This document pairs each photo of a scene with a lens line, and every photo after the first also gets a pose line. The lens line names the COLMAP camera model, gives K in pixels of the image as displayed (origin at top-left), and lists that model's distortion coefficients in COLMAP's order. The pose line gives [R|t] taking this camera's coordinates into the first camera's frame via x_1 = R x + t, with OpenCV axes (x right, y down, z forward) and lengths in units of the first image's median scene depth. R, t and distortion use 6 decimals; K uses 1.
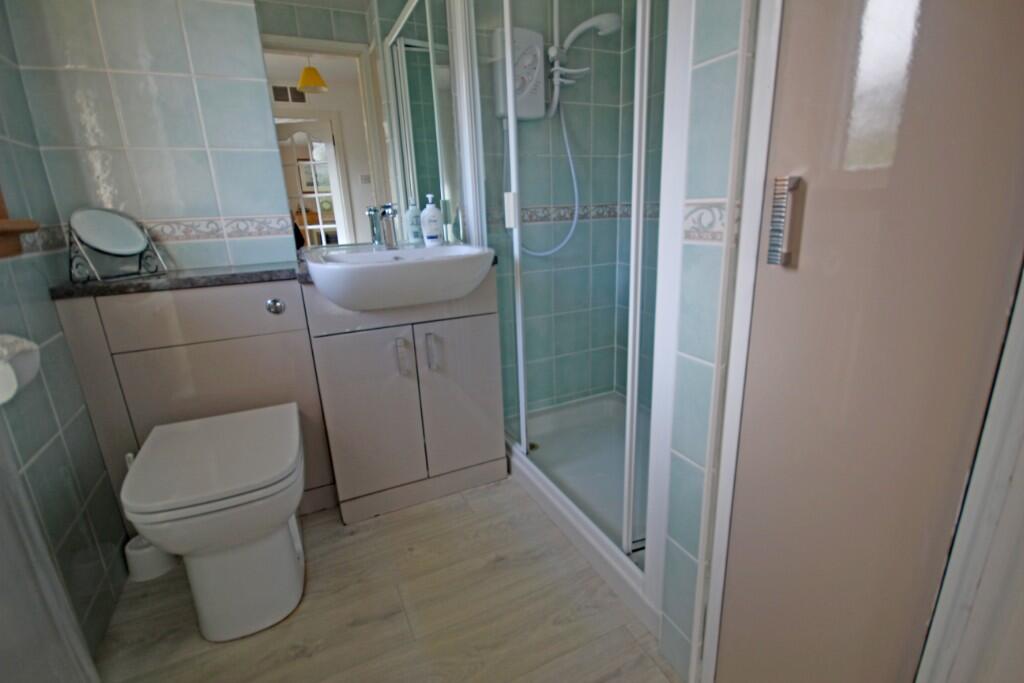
lens RADIAL K [[470.9, 0, 519.6], [0, 470.9, 342.8], [0, 0, 1]] dist [-0.004549, -0.000769]
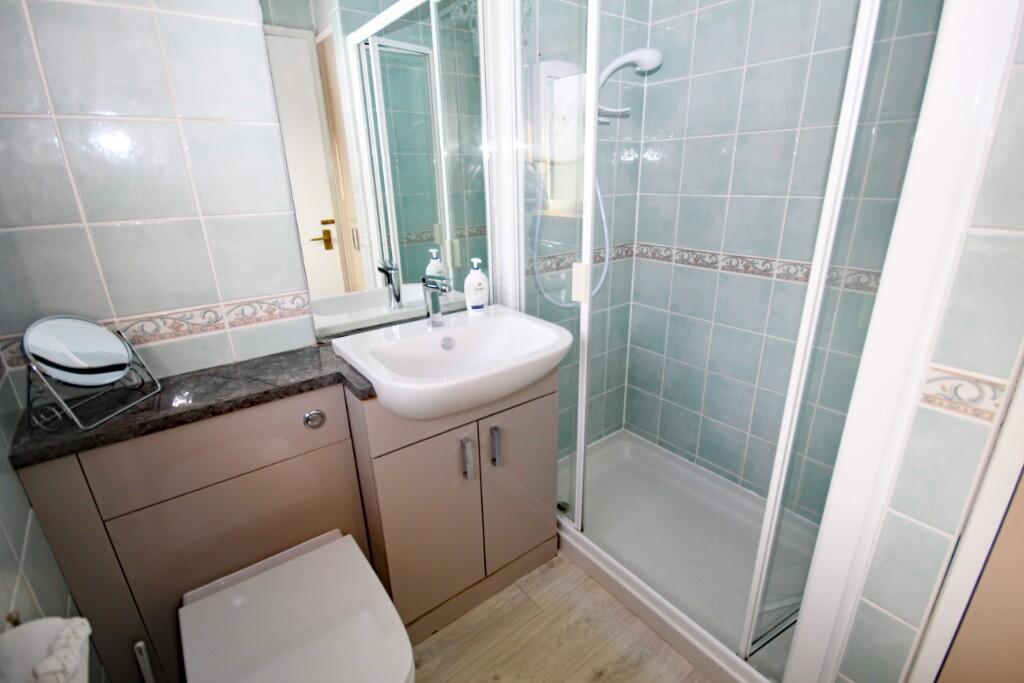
lens RADIAL K [[470.4, 0, 517.5], [0, 470.4, 345.8], [0, 0, 1]] dist [0.004091, -0.009143]
pose [[0.978326, -0.052795, 0.200229, -0.307690], [0.040251, 0.996993, 0.066212, -0.219631], [-0.203123, -0.056717, 0.977509, 0.147345]]
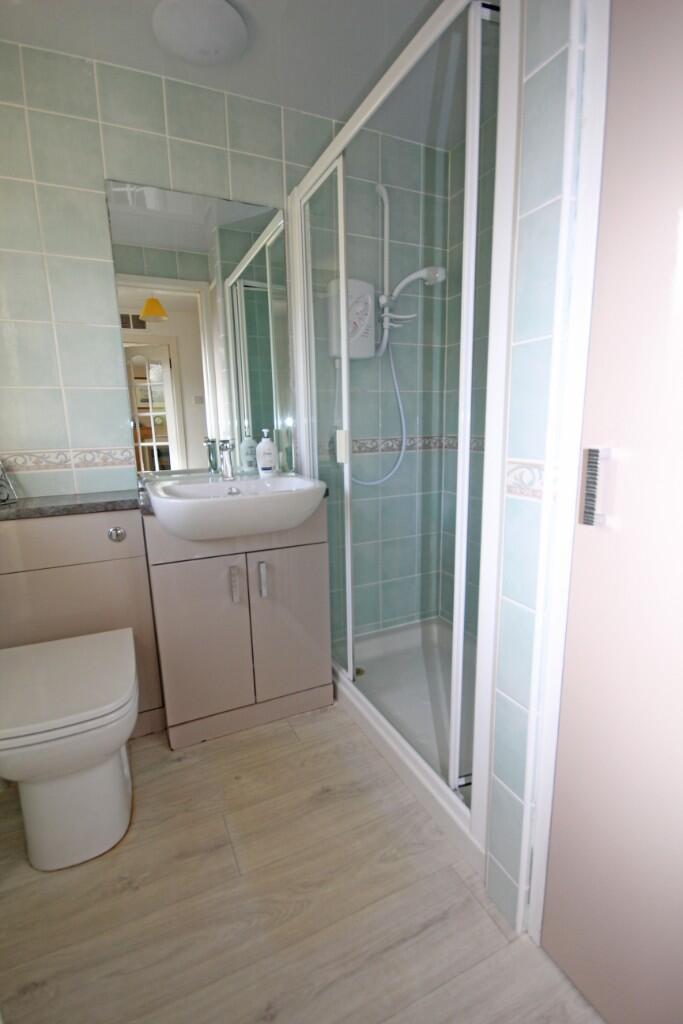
lens RADIAL K [[470.9, 0, 337.1], [0, 470.9, 517.4], [0, 0, 1]] dist [-0.004549, -0.000769]
pose [[0.999764, 0.016208, -0.014435, -0.011904], [-0.017296, 0.996744, -0.078758, -0.037970], [0.013112, 0.078989, 0.996789, -0.040054]]
